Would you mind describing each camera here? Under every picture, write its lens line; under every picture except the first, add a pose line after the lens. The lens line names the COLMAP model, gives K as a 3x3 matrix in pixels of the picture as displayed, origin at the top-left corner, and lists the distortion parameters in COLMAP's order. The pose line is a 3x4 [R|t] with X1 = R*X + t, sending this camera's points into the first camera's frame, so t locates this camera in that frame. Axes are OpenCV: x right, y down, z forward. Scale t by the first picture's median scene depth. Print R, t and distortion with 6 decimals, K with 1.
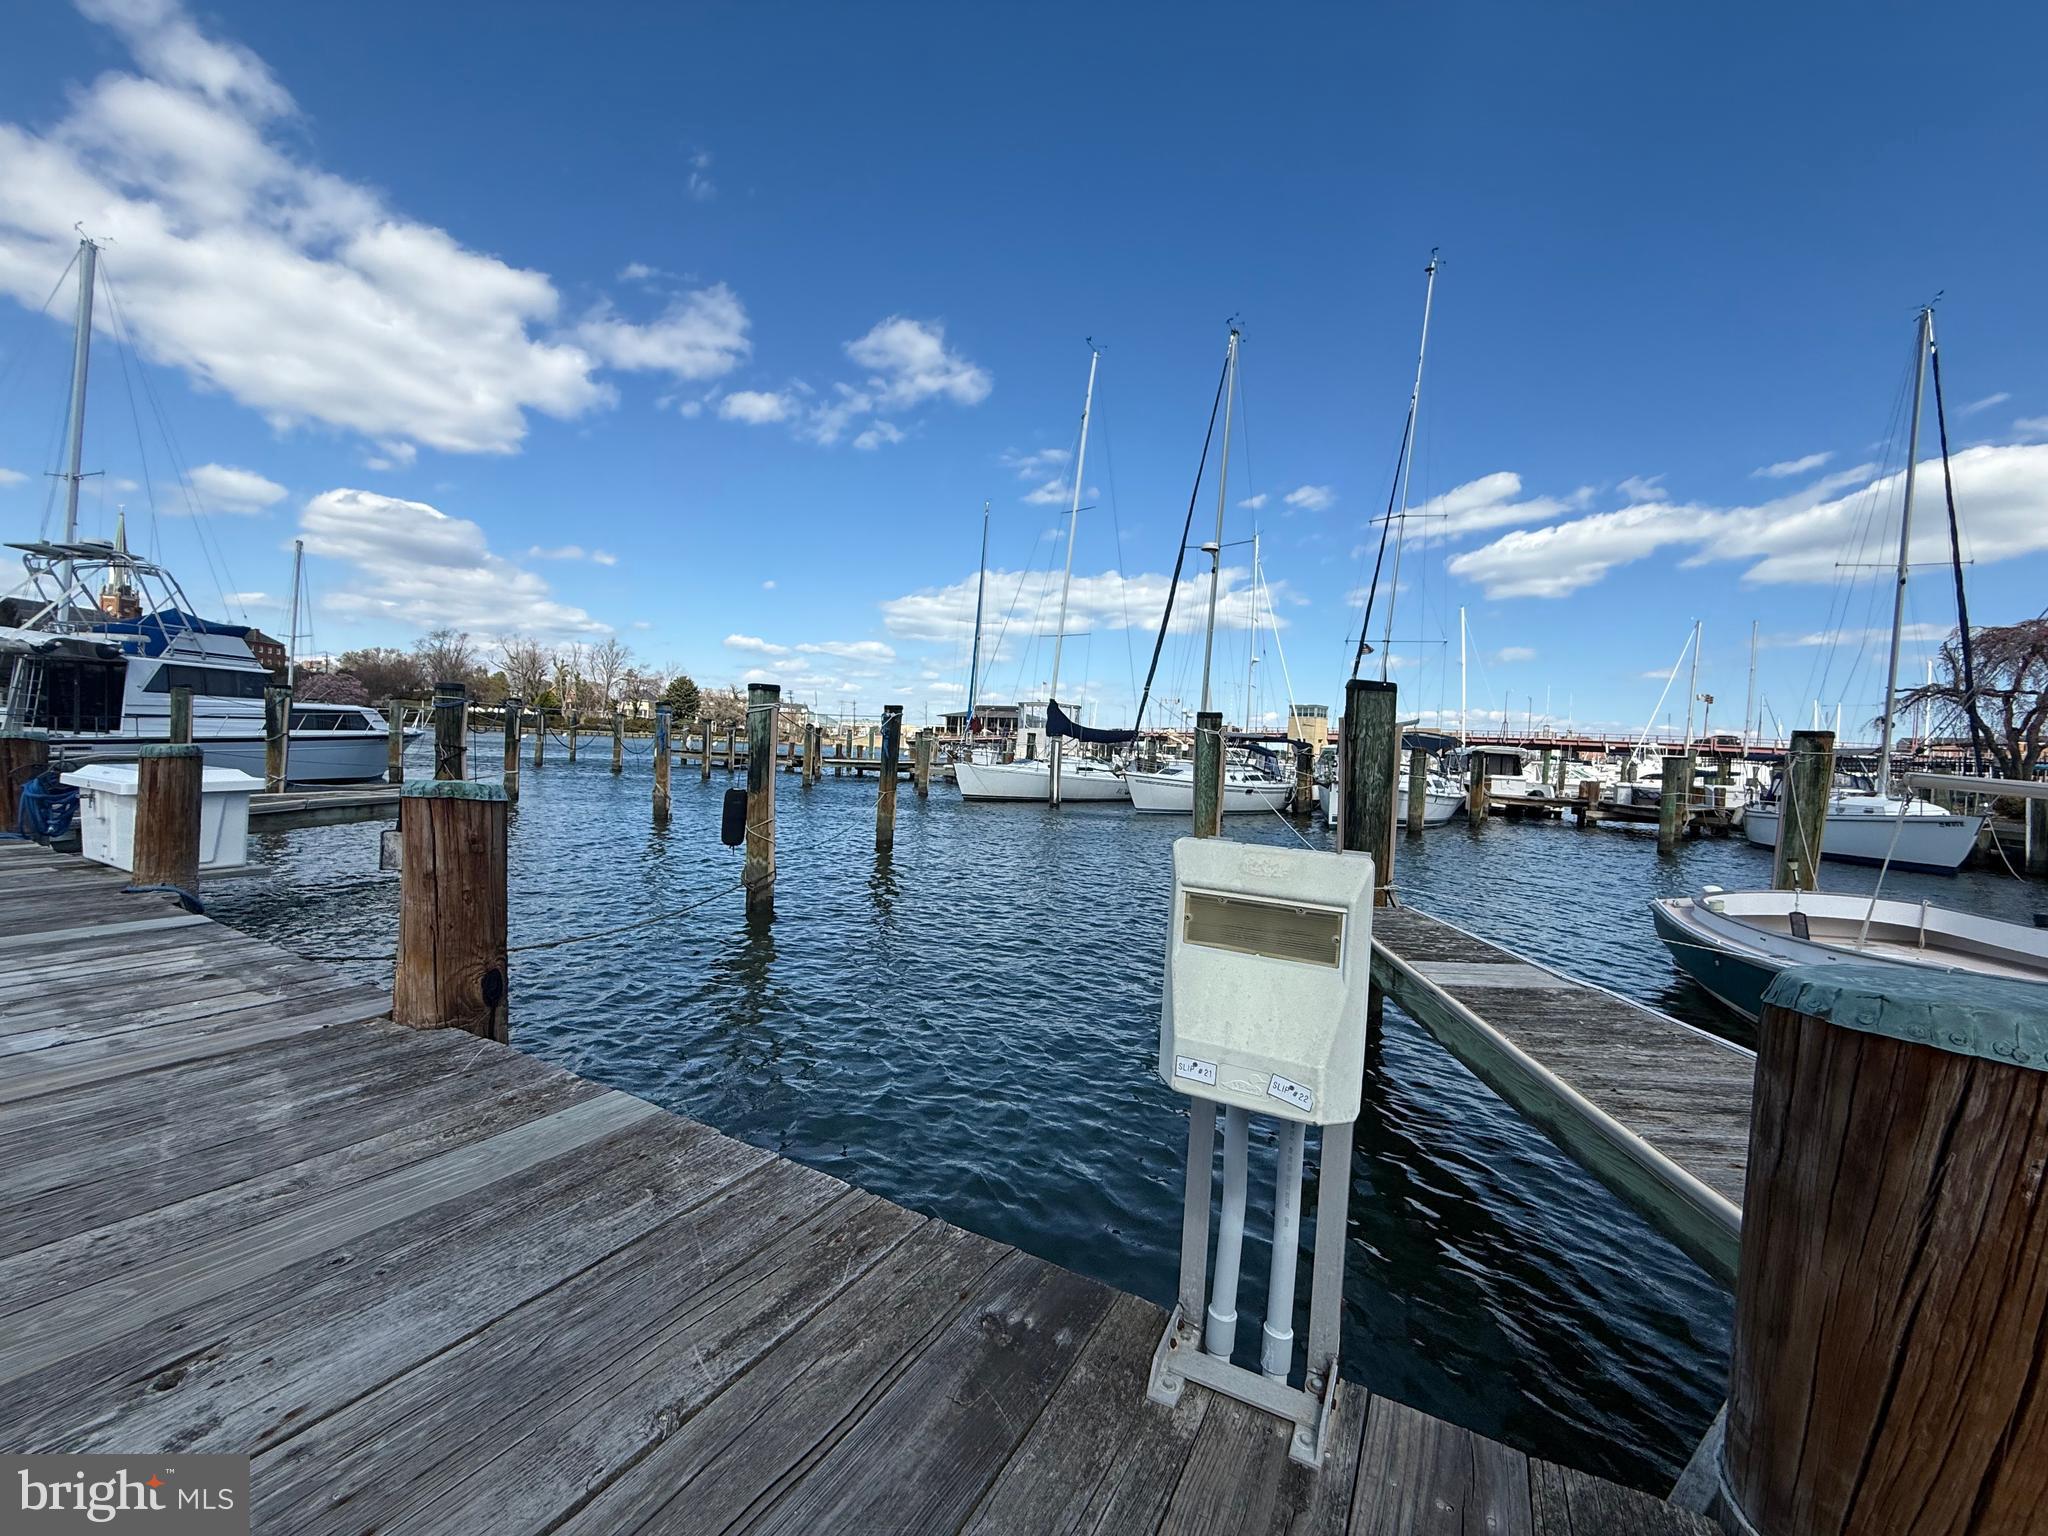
lens RADIAL K [[813.5, 0, 1017.2], [0, 813.5, 772.1], [0, 0, 1]] dist [0.000268, -0.000131]
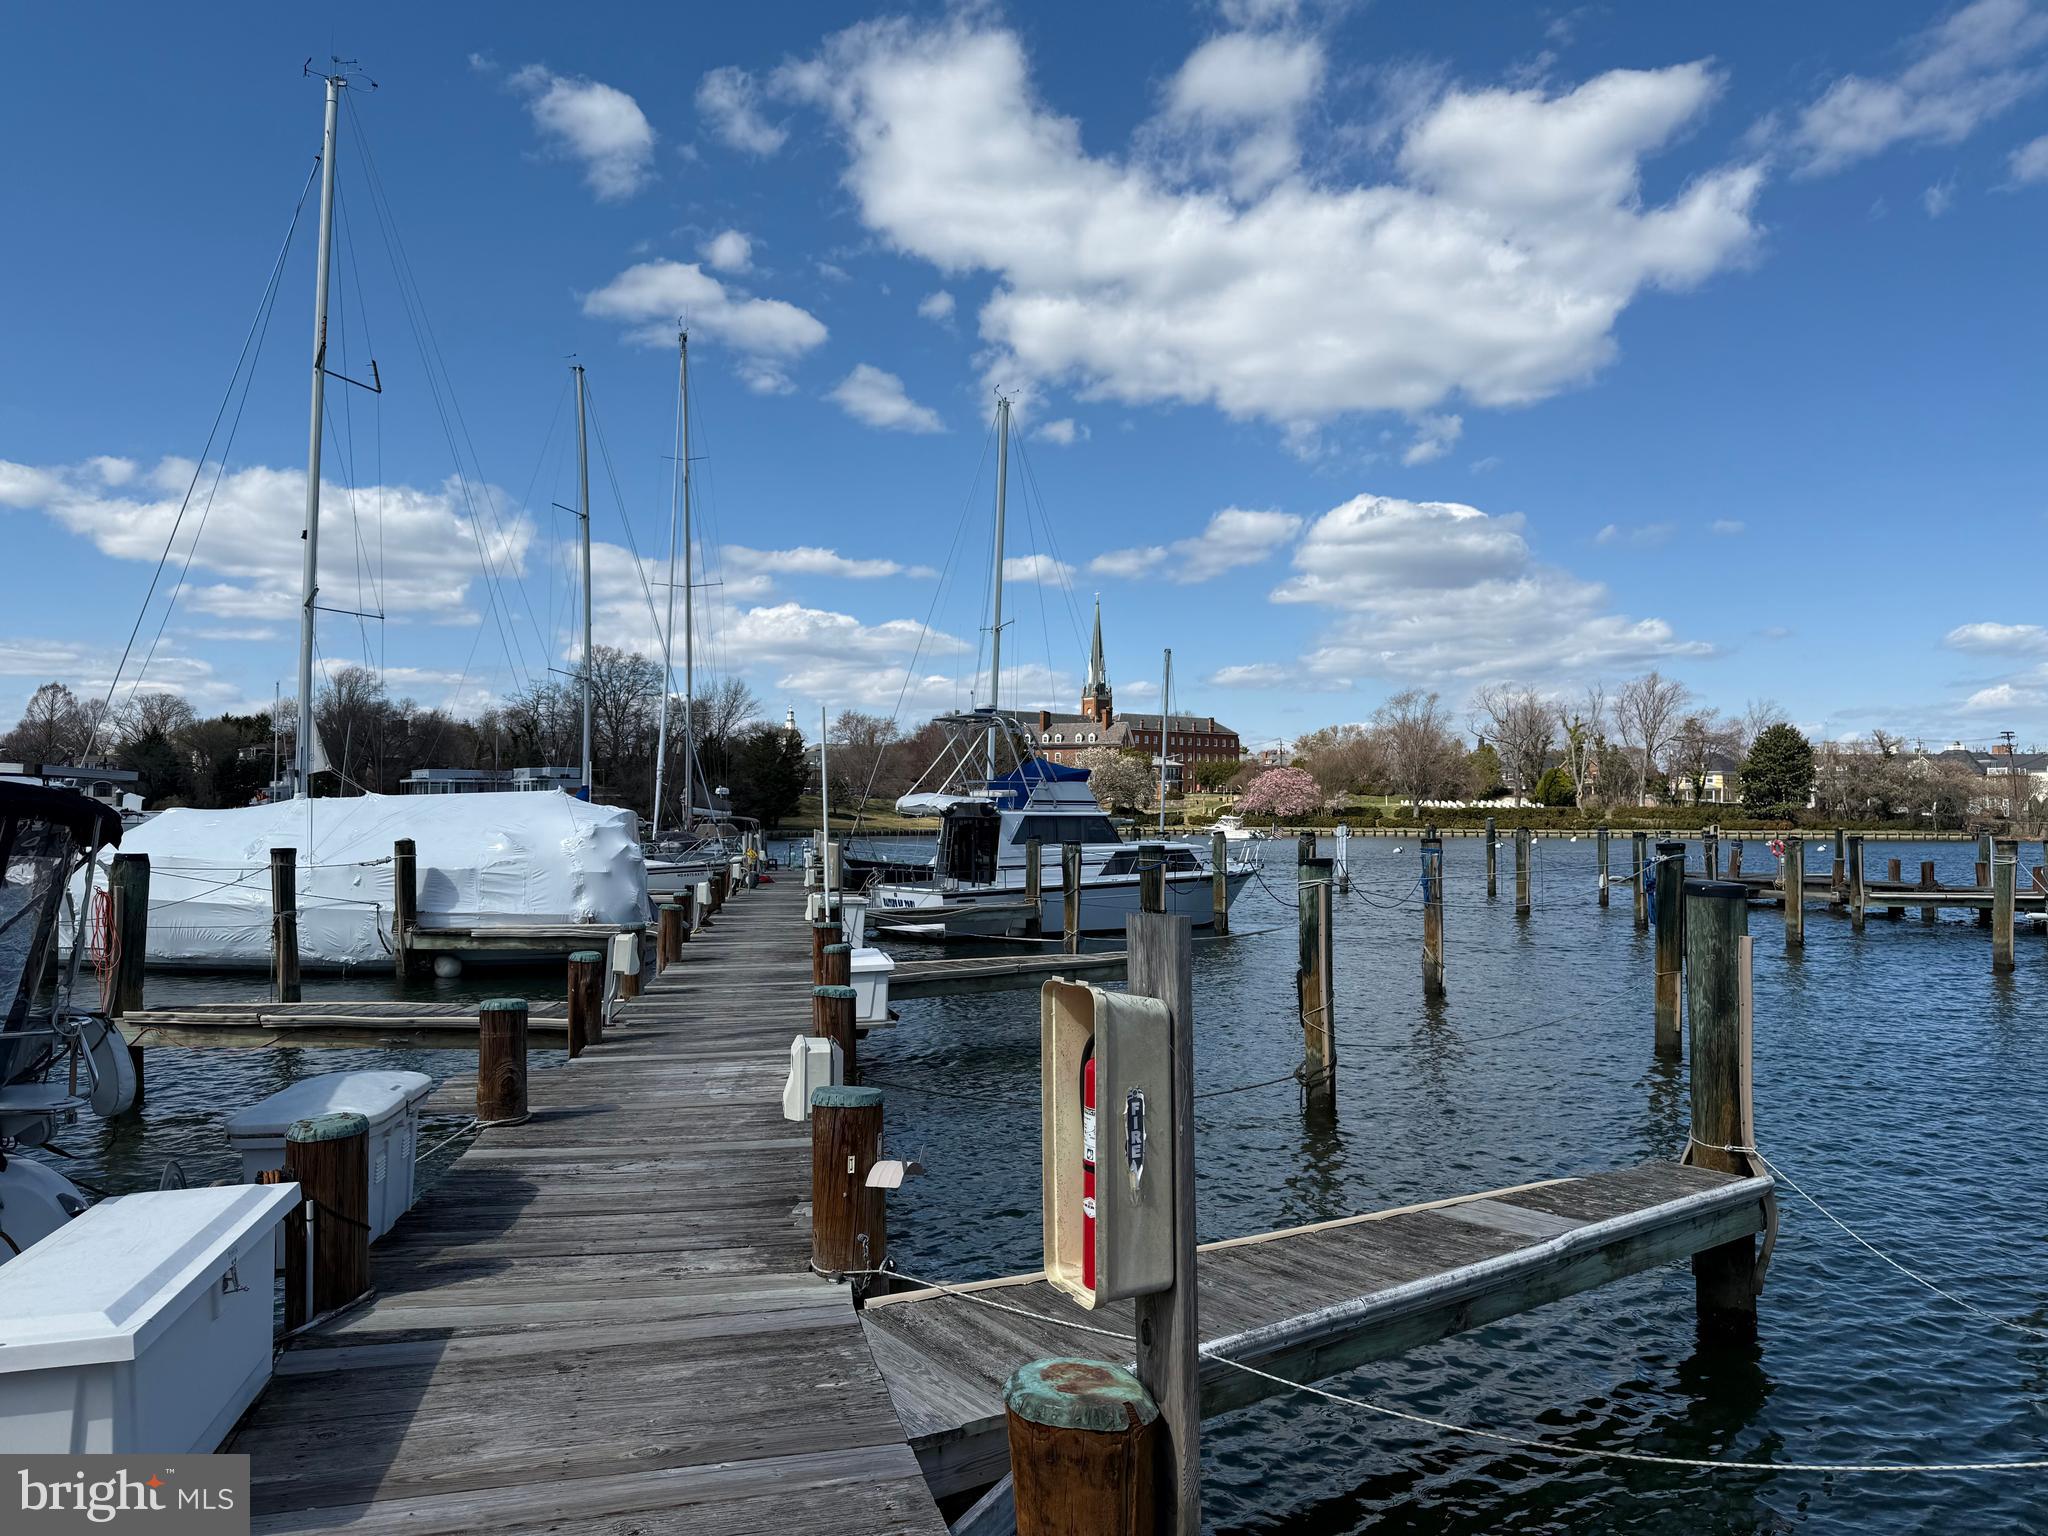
lens RADIAL K [[1417.3, 0, 1015.4], [0, 1417.3, 776.2], [0, 0, 1]] dist [0.131229, -0.229296]
pose [[0.621690, -0.069128, -0.780207, 0.217050], [0.004912, 0.996422, -0.084371, -0.019079], [0.783248, 0.048620, 0.619806, -0.078955]]
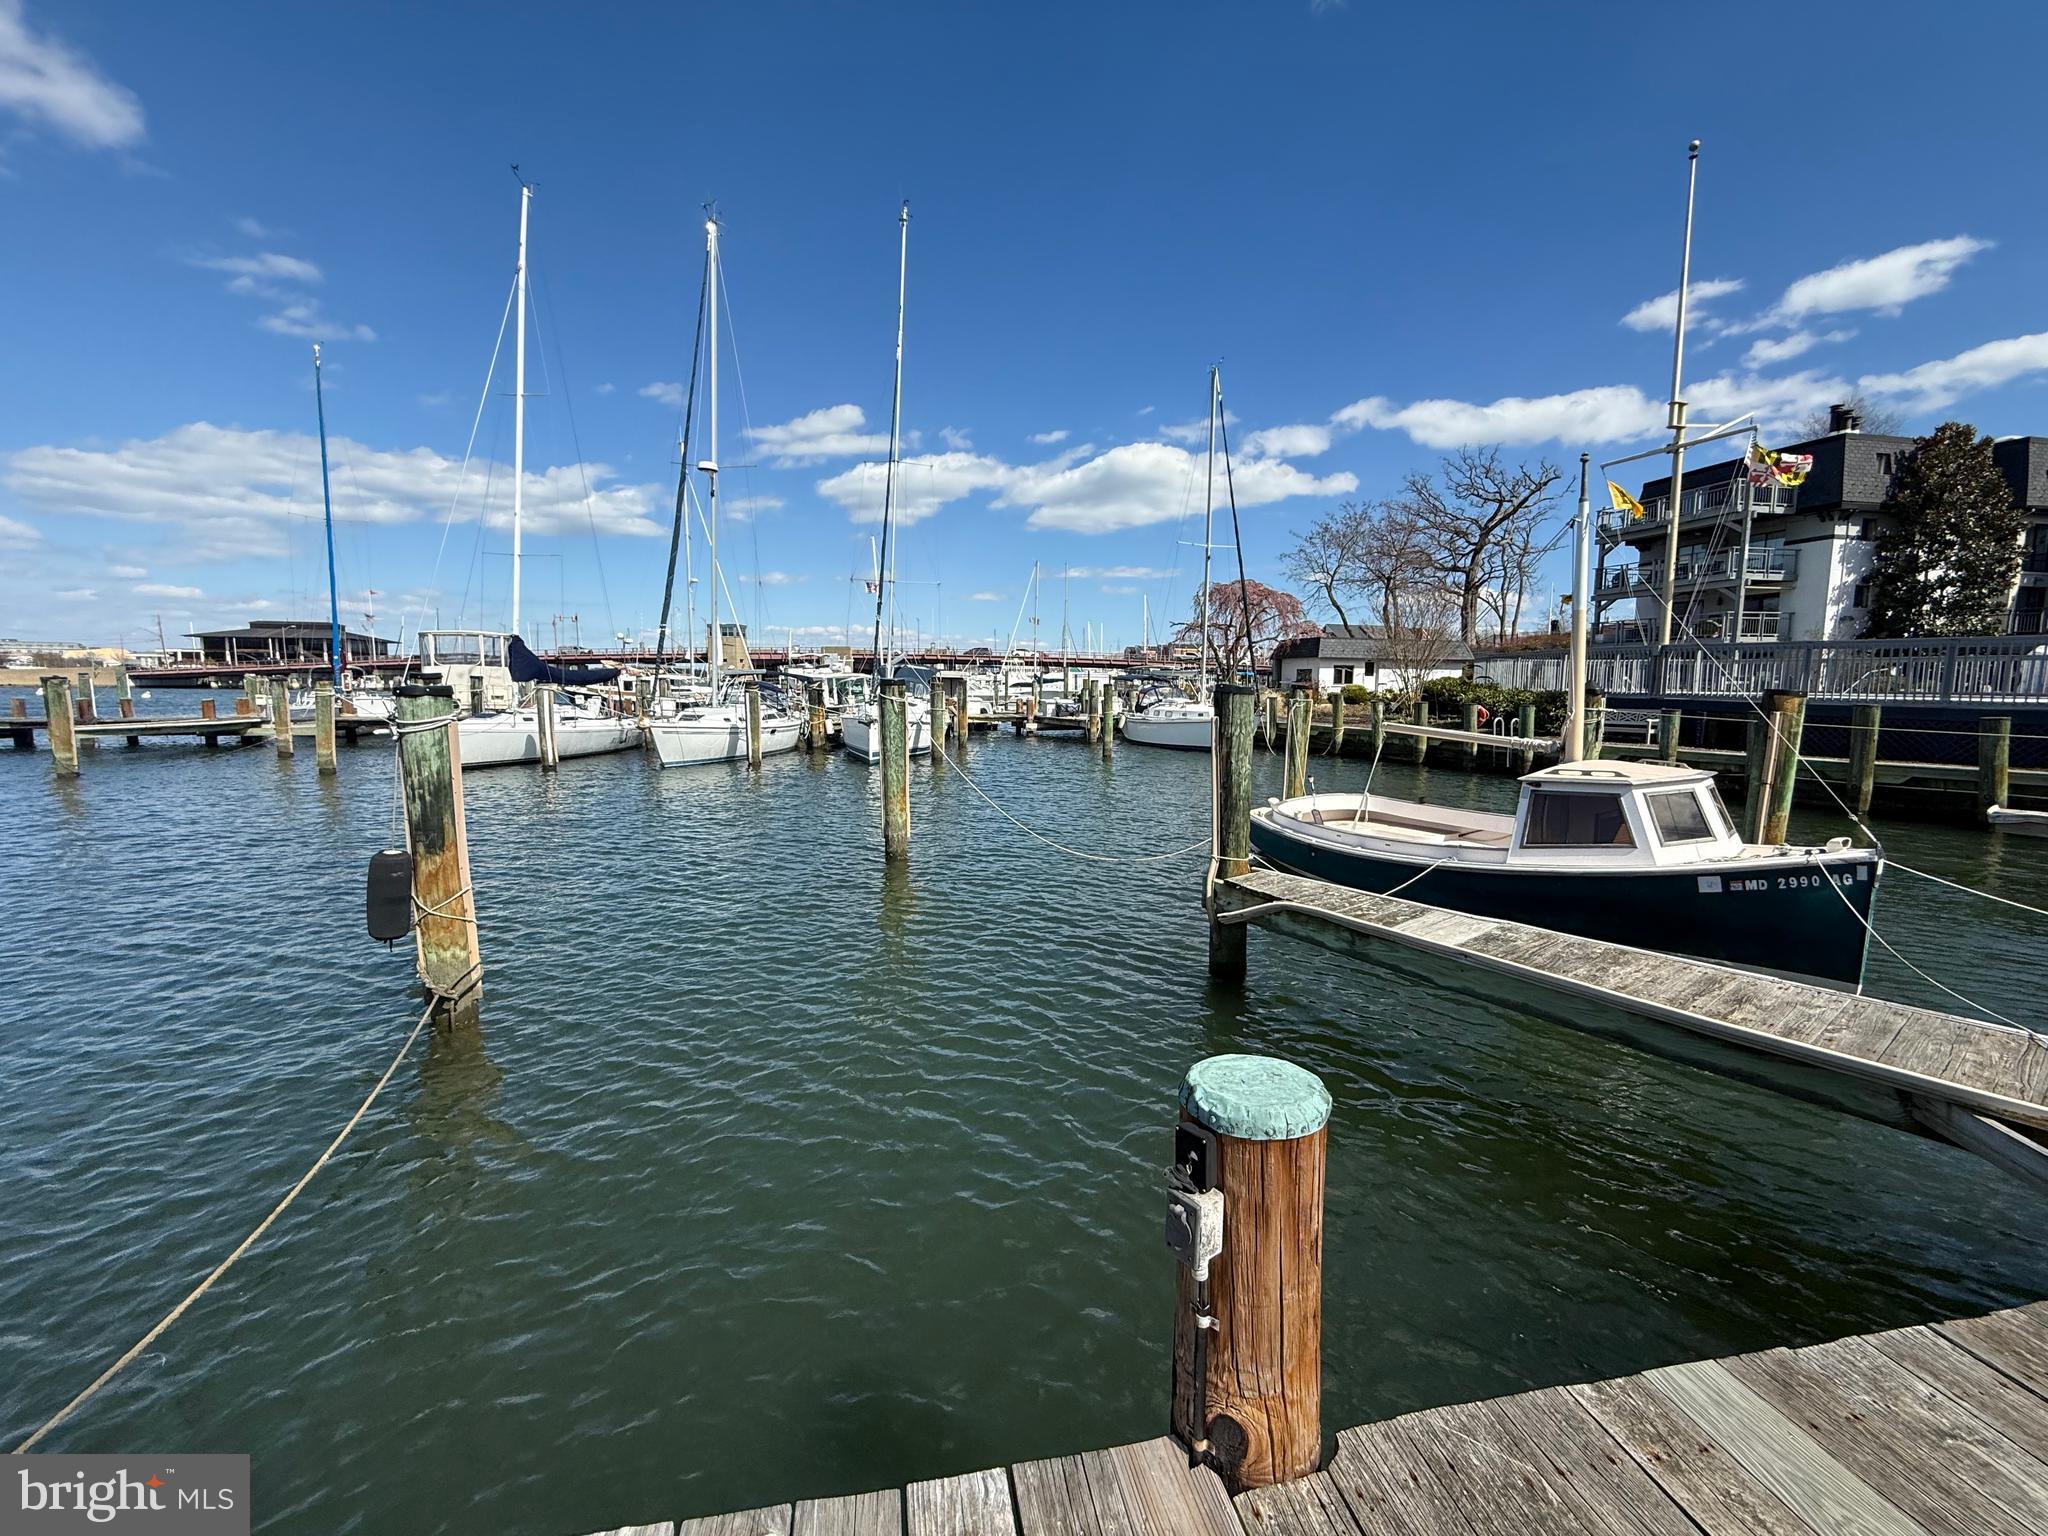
lens RADIAL K [[814.9, 0, 1017.3], [0, 814.9, 771.6], [0, 0, 1]] dist [-0.000109, 0.000041]
pose [[0.762634, -0.113034, 0.636877, -0.108347], [0.048030, 0.991791, 0.118509, -0.027499], [-0.645044, -0.059790, 0.761802, 0.059269]]
